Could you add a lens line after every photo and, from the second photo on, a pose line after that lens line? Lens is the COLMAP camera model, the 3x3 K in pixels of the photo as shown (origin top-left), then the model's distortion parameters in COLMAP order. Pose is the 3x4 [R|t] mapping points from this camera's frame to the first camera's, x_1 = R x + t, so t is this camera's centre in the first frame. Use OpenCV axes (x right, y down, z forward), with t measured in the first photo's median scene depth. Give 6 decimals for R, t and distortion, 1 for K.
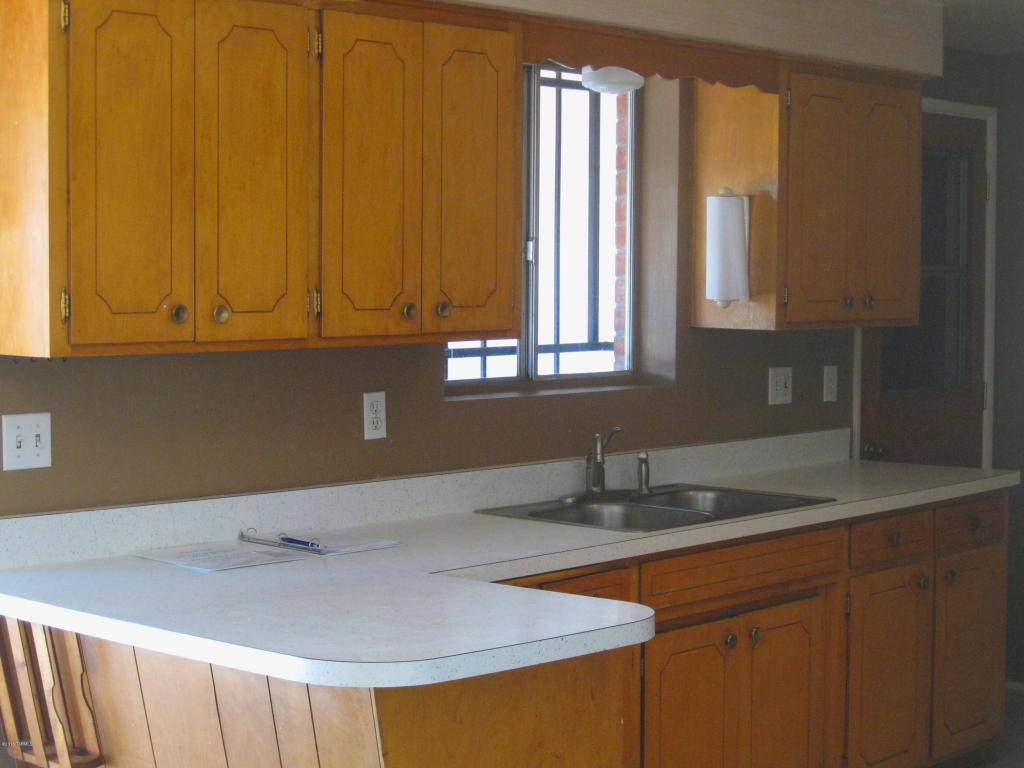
lens RADIAL K [[1883.1, 0, 511.4], [0, 1883.1, 389.9], [0, 0, 1]] dist [-0.145236, 0.000000]
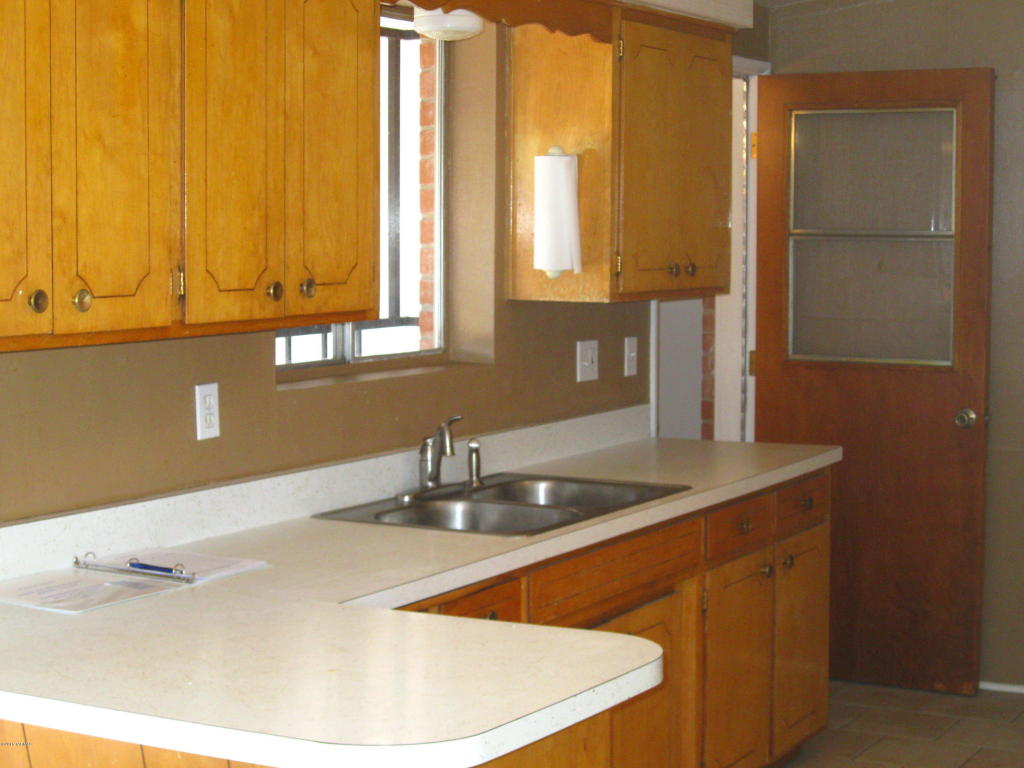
lens RADIAL K [[1883.1, 0, 513.1], [0, 1883.1, 376.6], [0, 0, 1]] dist [-0.145236, 0.000000]
pose [[0.971116, -0.022374, 0.237554, -0.131585], [0.018299, 0.999645, 0.019346, -0.015211], [-0.237903, -0.014440, 0.971182, 0.128020]]
